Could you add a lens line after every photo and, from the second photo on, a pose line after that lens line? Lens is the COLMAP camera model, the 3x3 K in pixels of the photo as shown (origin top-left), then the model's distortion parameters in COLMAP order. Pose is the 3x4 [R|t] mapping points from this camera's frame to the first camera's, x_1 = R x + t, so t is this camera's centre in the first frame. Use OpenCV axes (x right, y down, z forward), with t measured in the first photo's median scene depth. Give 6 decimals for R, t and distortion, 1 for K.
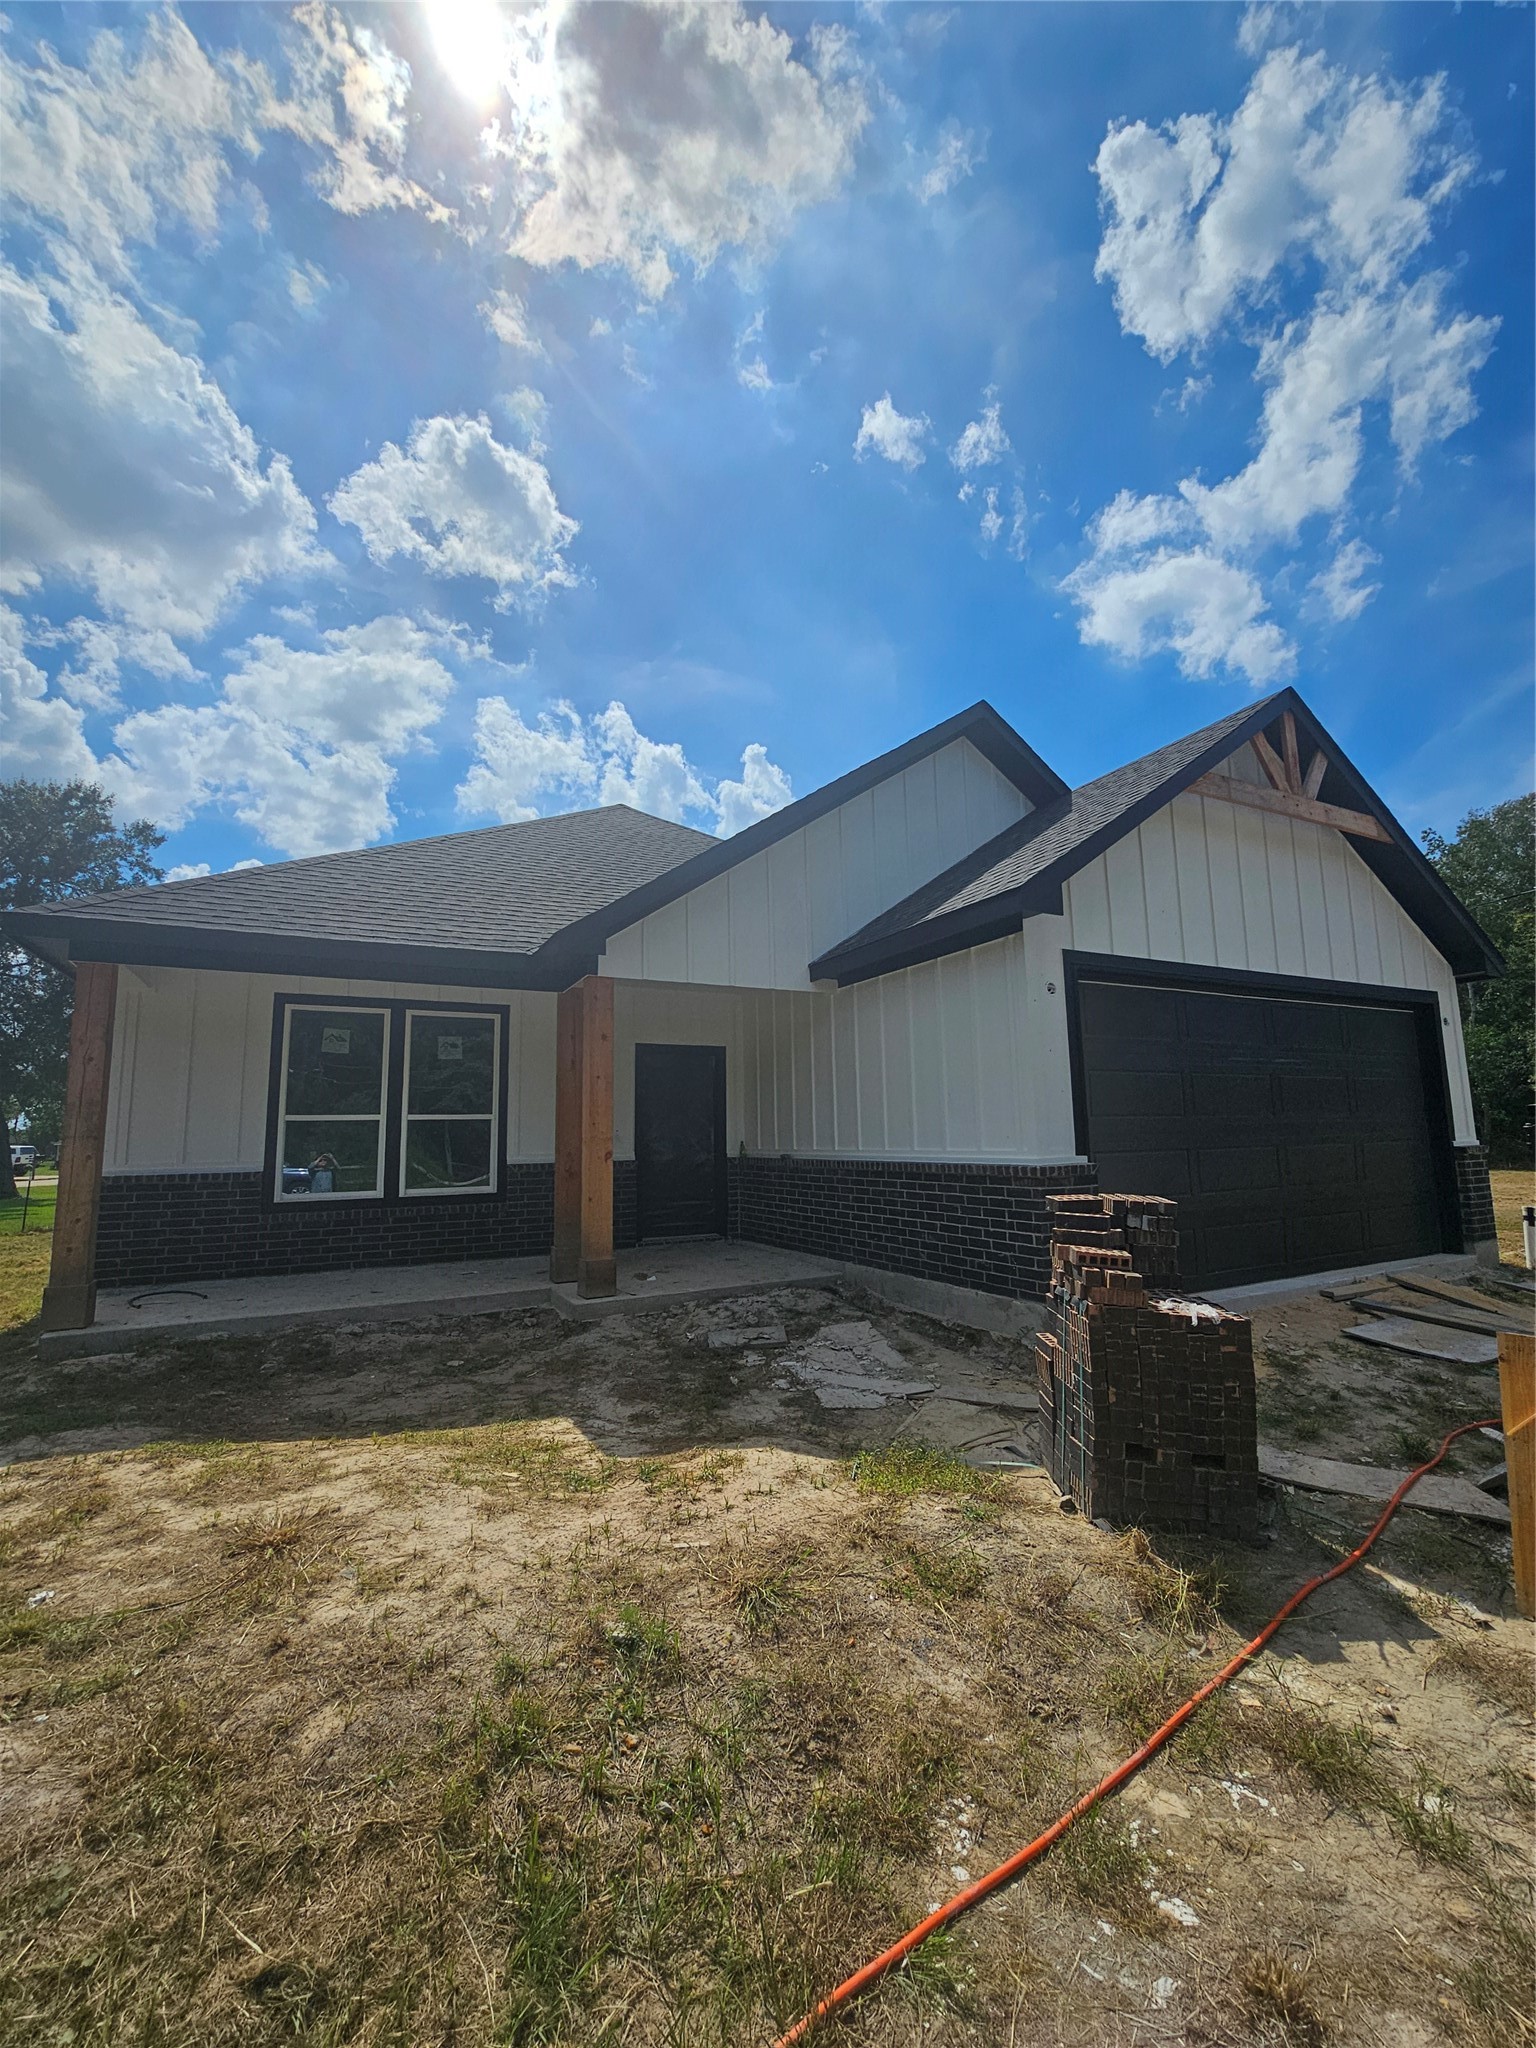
lens RADIAL K [[830.0, 0, 768.0], [0, 830.0, 1024.0], [0, 0, 1]] dist [-0.019732, -0.000132]
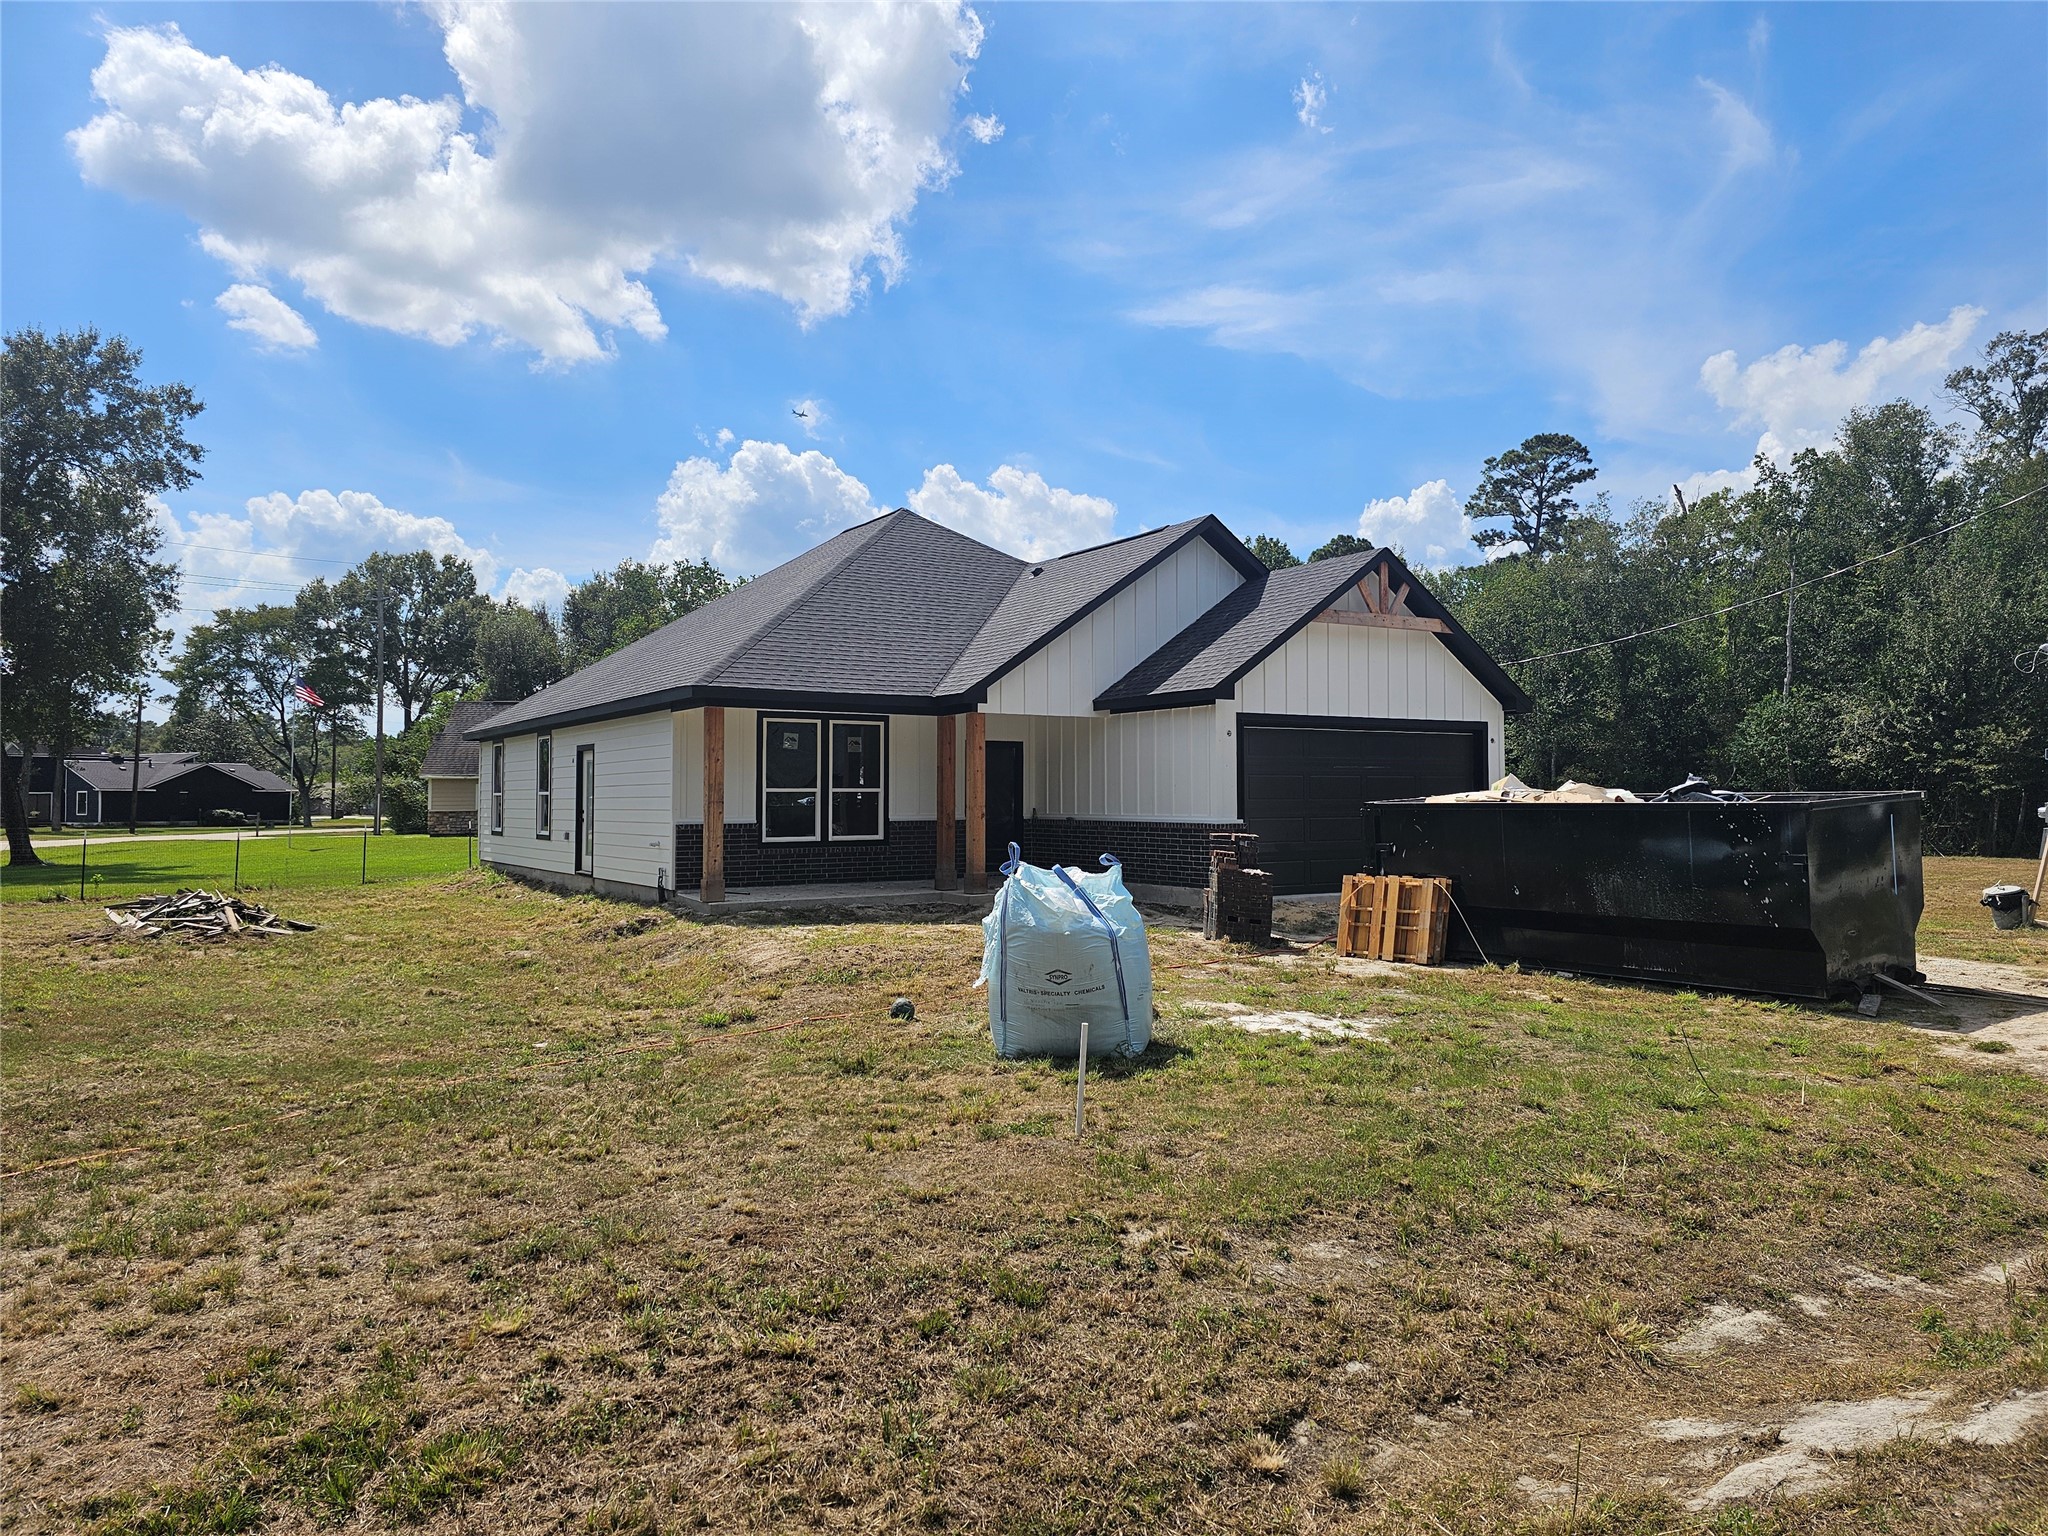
lens RADIAL K [[1345.9, 0, 1024.0], [0, 1345.9, 768.0], [0, 0, 1]] dist [0.032062, -0.002841]
pose [[0.996100, 0.017382, 0.086502, -0.303697], [-0.027178, 0.993179, 0.113392, -0.230710], [-0.083941, -0.115301, 0.989778, -1.566188]]
